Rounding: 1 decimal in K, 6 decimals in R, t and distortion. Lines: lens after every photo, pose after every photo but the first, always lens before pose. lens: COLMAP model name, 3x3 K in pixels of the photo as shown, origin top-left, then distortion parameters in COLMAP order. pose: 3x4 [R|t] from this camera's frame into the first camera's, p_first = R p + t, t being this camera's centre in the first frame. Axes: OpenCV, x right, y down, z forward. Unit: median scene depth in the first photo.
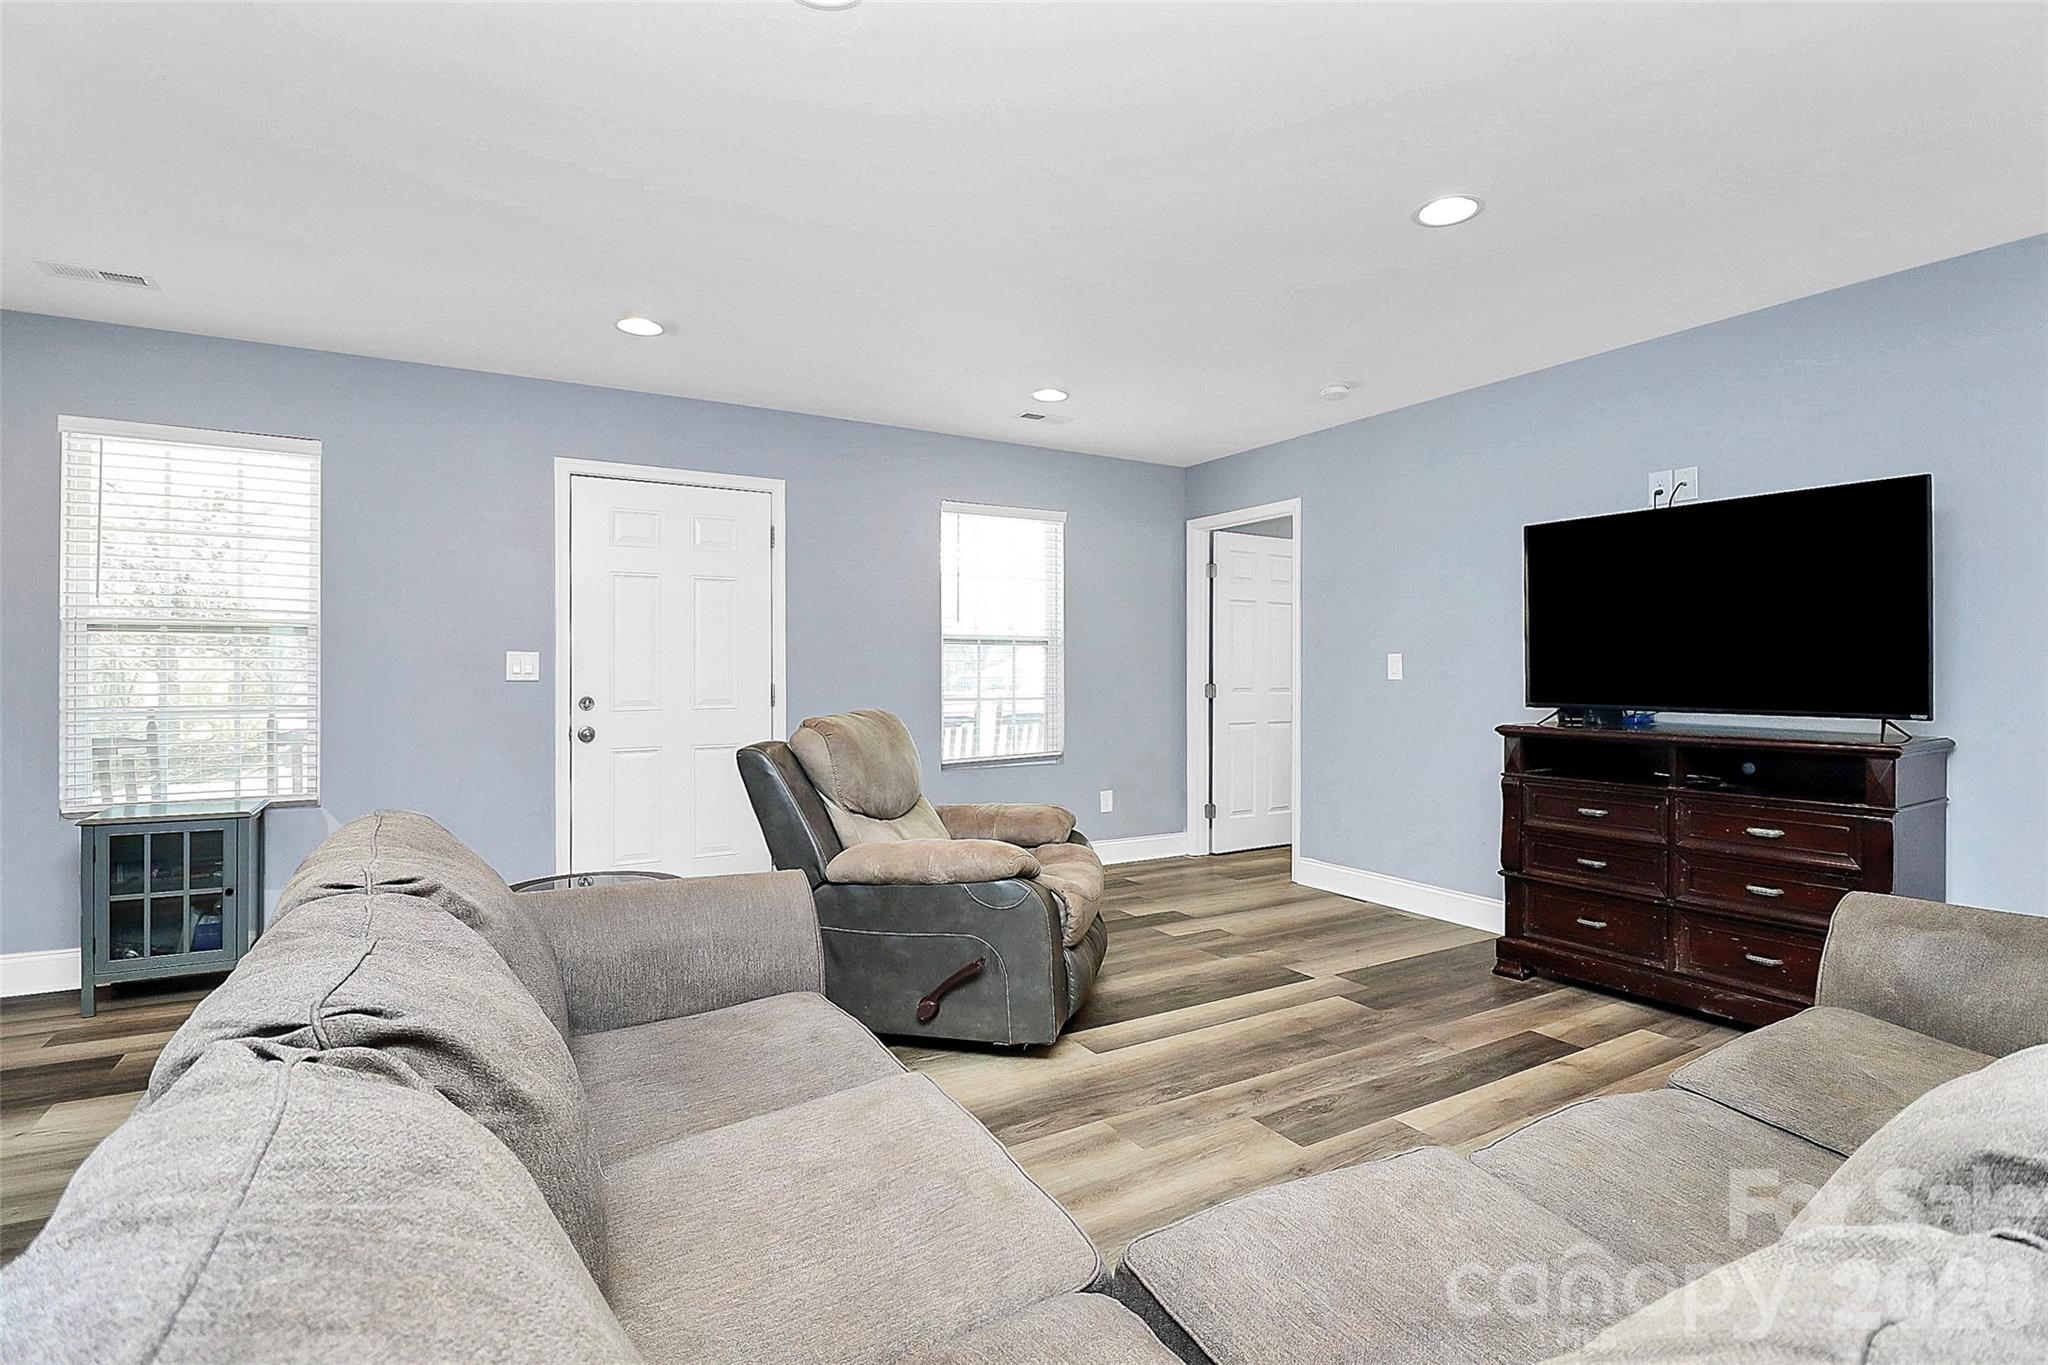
lens RADIAL K [[967.1, 0, 1033.6], [0, 967.1, 678.8], [0, 0, 1]] dist [-0.002354, -0.000590]
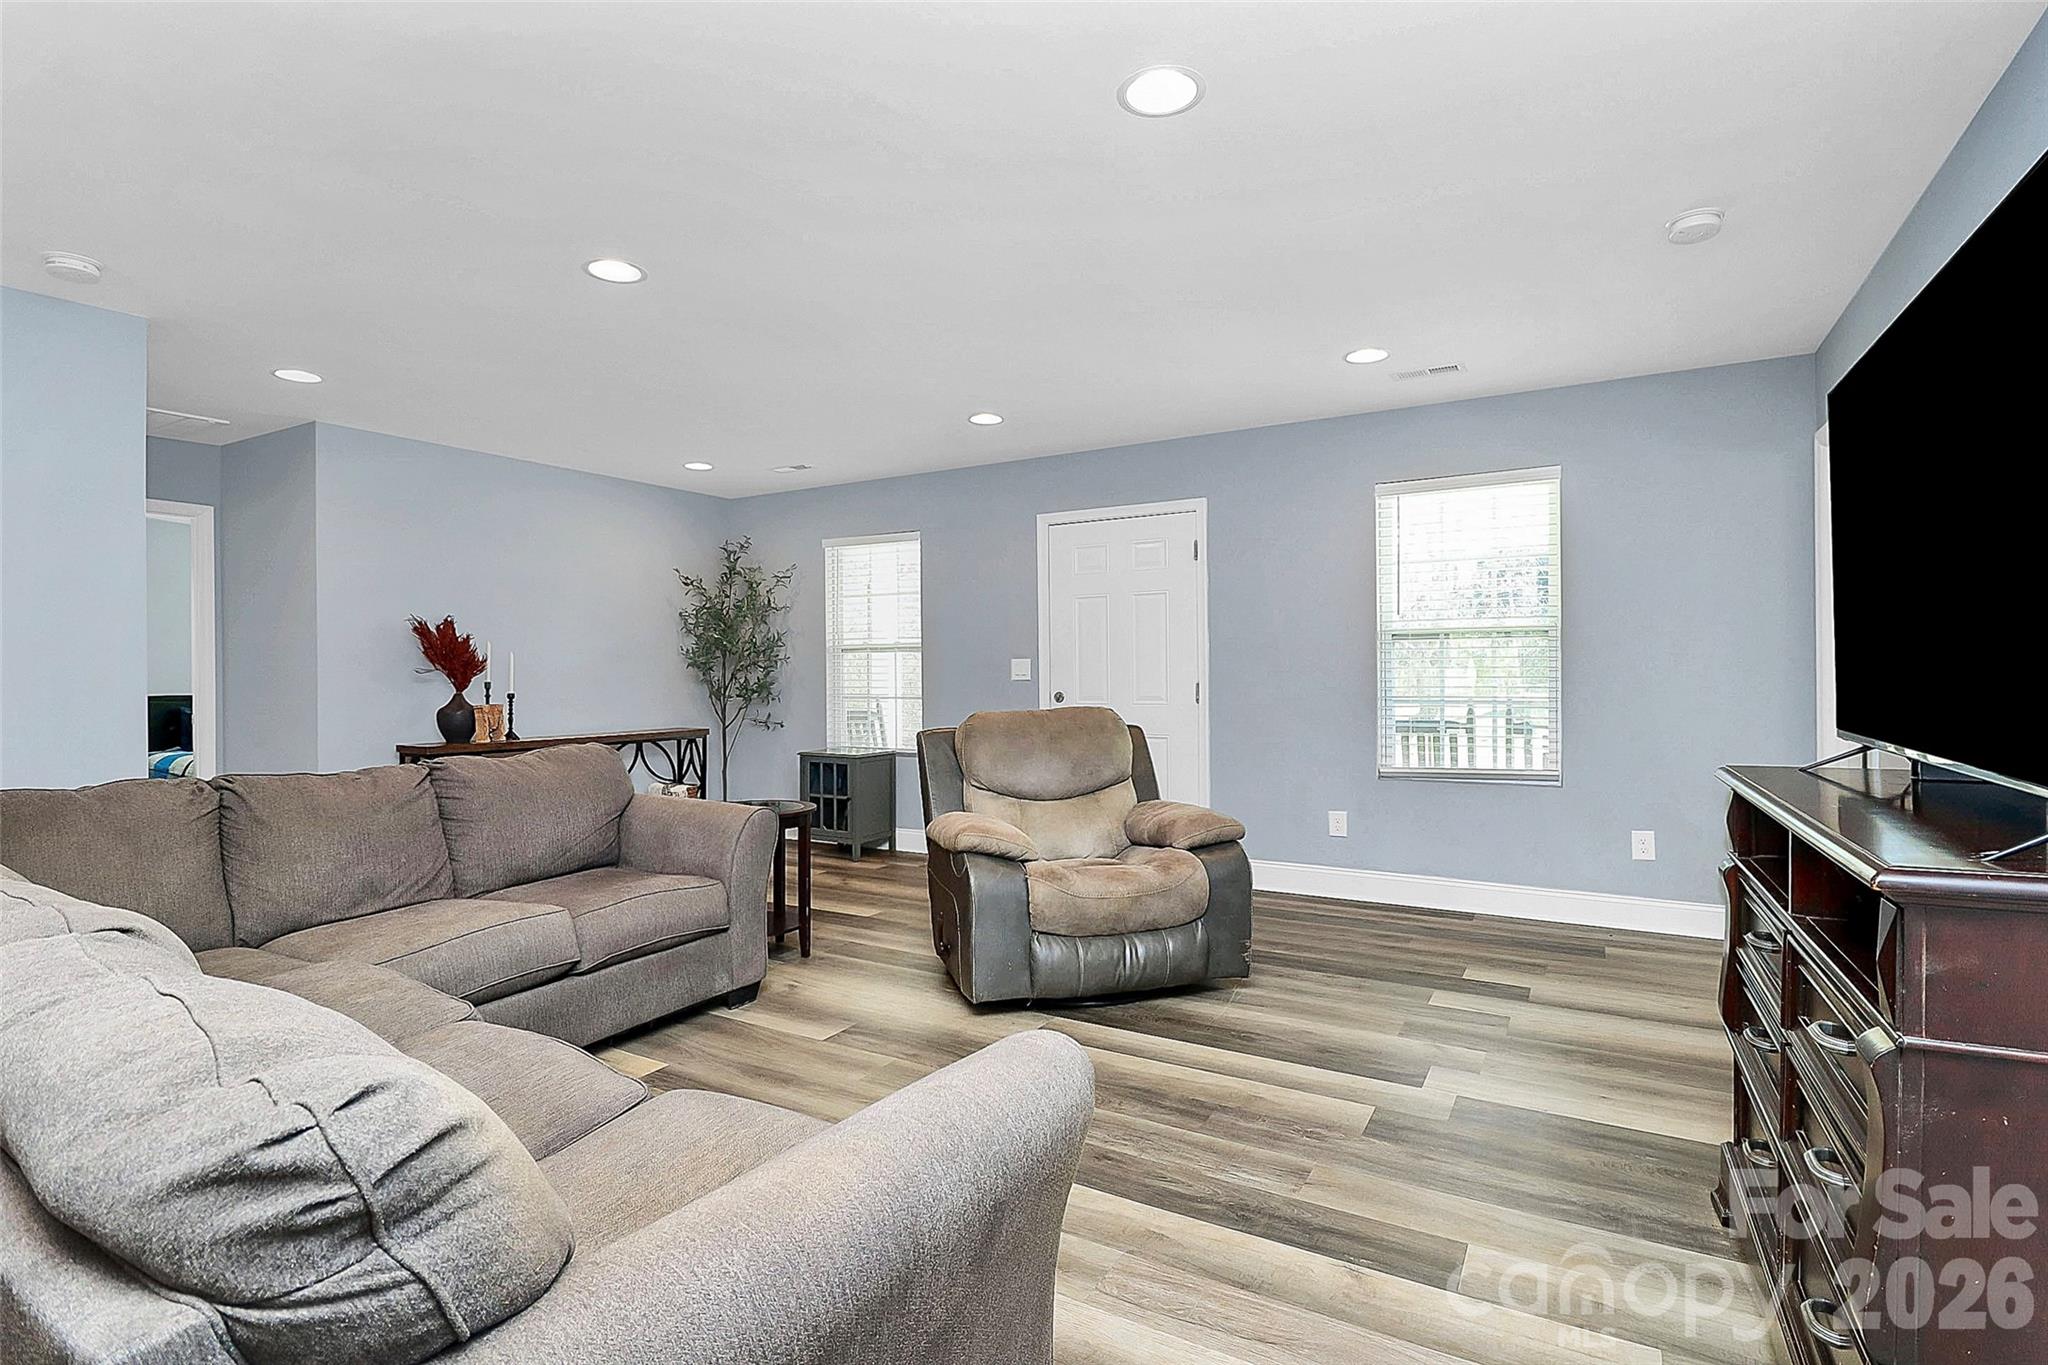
lens RADIAL K [[967.1, 0, 1035.4], [0, 967.1, 669.3], [0, 0, 1]] dist [-0.002354, -0.000590]
pose [[0.489601, -0.008978, -0.871901, 0.745547], [0.001549, 0.999954, -0.009426, -0.000123], [0.871945, 0.003264, 0.489592, 0.366178]]
